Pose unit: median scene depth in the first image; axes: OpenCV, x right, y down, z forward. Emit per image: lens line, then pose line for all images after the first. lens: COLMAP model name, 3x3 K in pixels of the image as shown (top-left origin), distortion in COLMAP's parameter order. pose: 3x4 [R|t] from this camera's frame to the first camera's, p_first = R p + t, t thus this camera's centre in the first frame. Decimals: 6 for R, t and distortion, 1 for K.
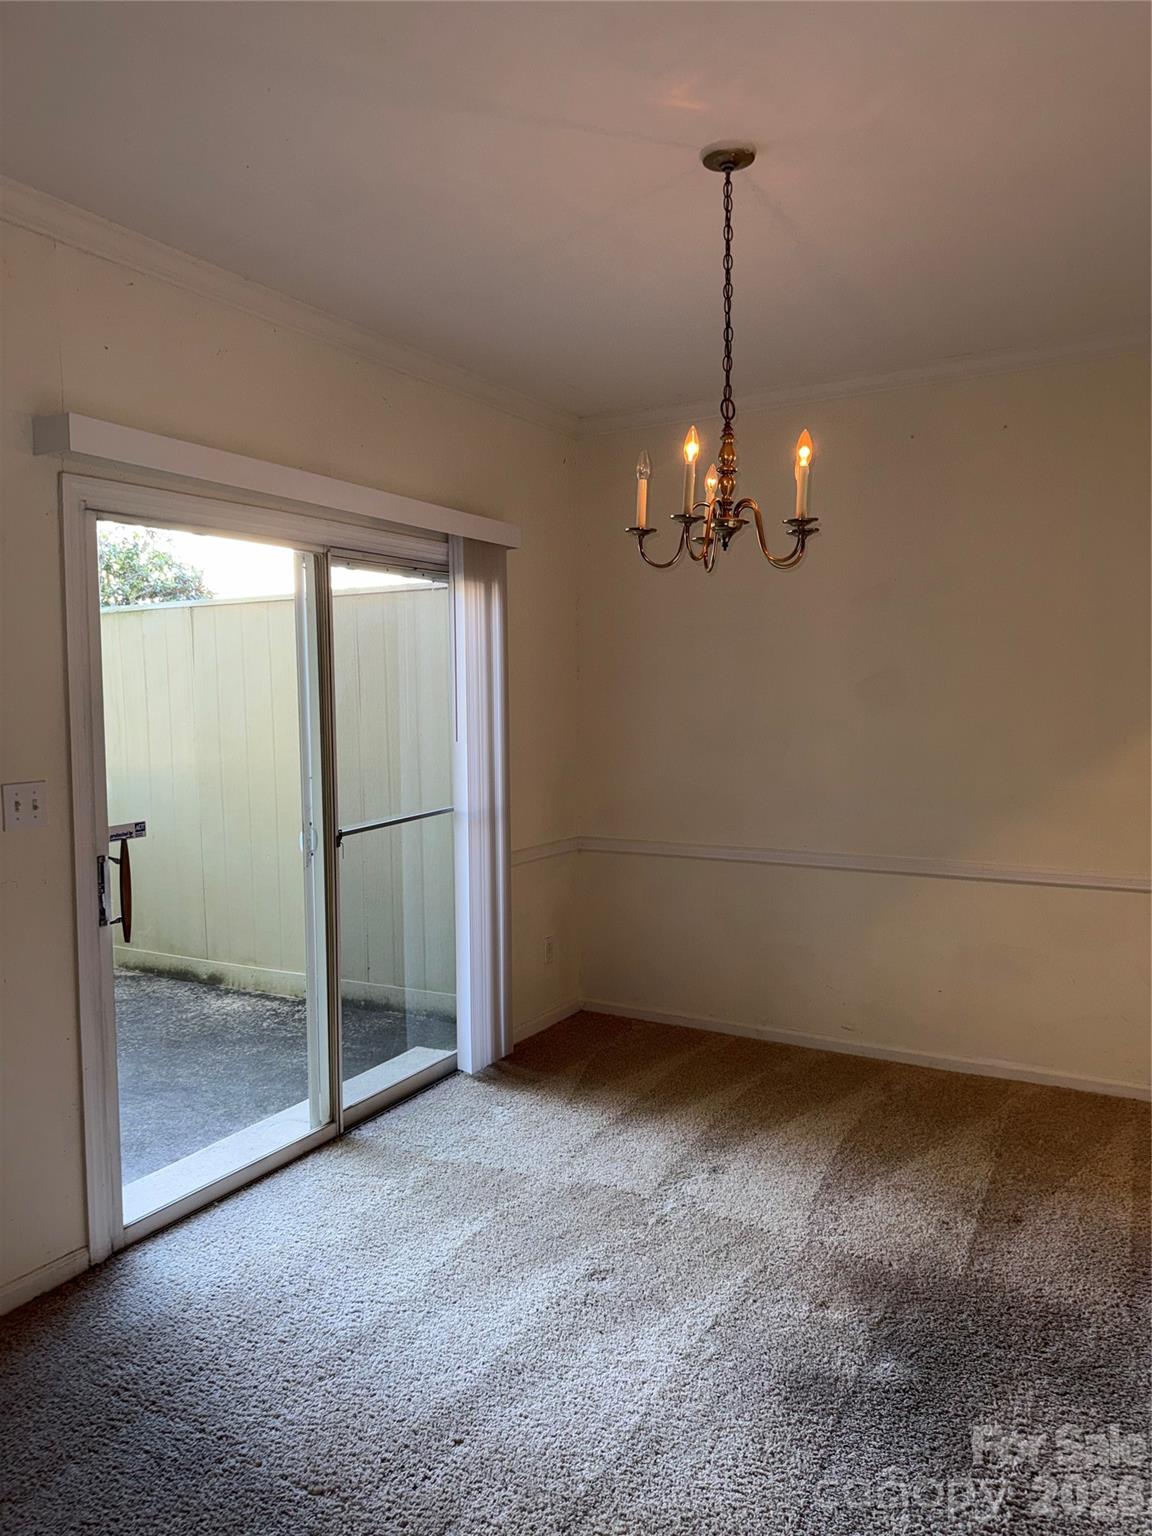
lens RADIAL K [[1065.7, 0, 562.1], [0, 1065.7, 761.9], [0, 0, 1]] dist [0.074642, -0.043761]
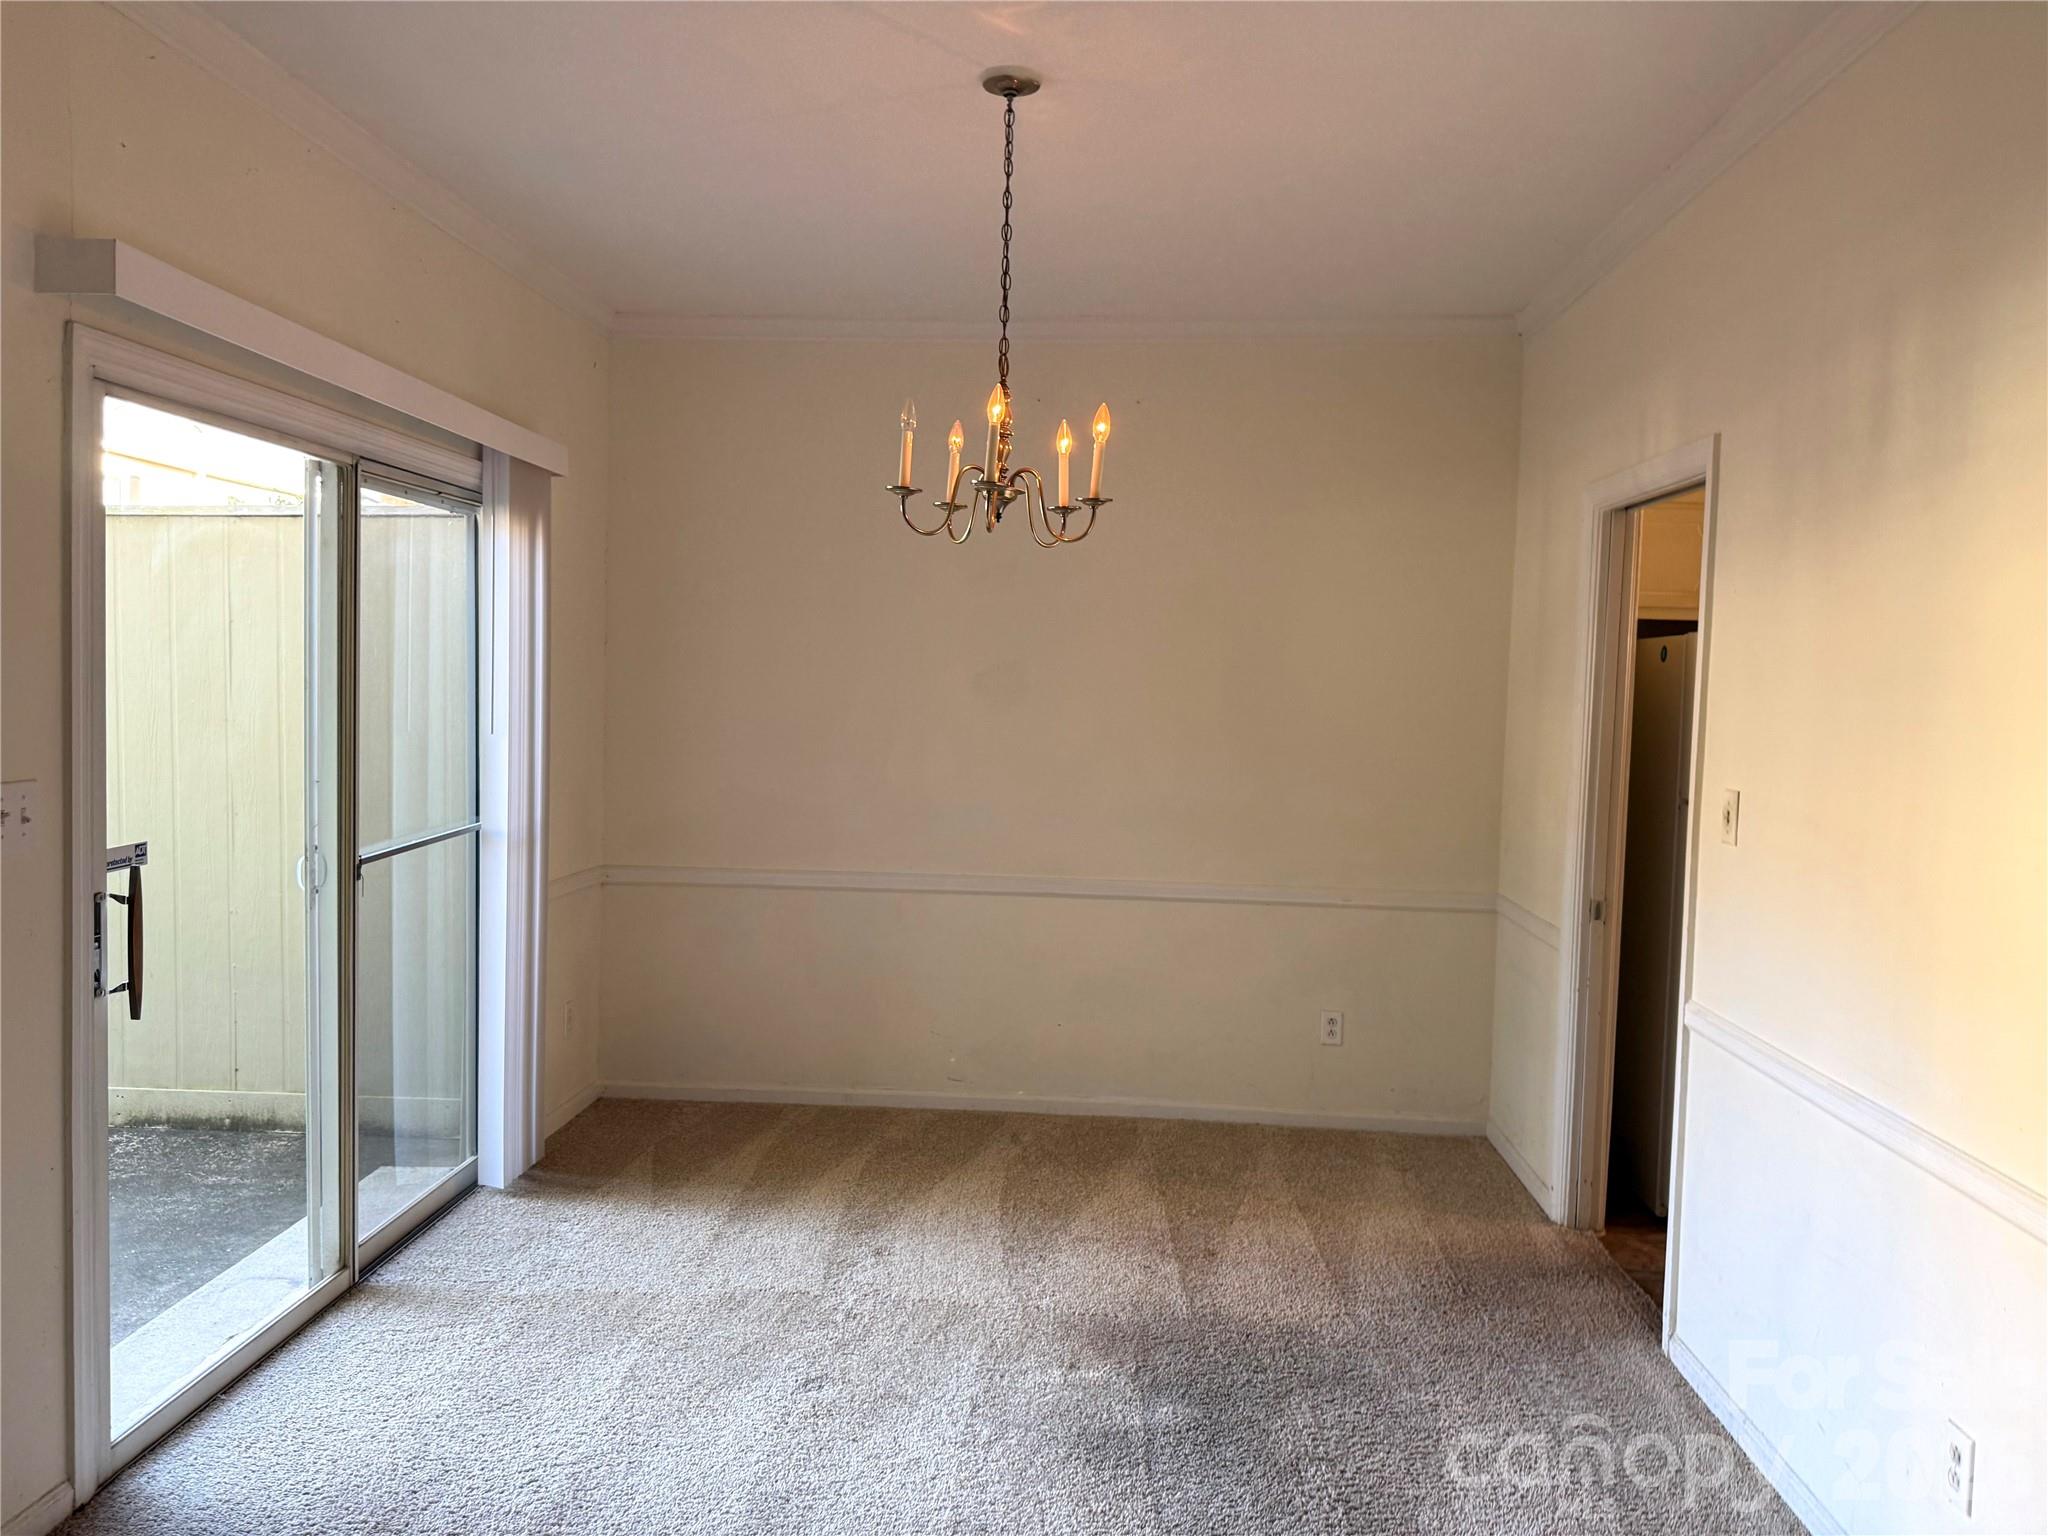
lens RADIAL K [[1420.9, 0, 972.1], [0, 1420.9, 756.2], [0, 0, 1]] dist [0.074642, -0.043761]
pose [[0.910131, 0.011716, 0.414154, -0.274910], [-0.007805, 0.999908, -0.011135, 0.006828], [-0.414246, 0.006902, 0.910139, -0.044221]]
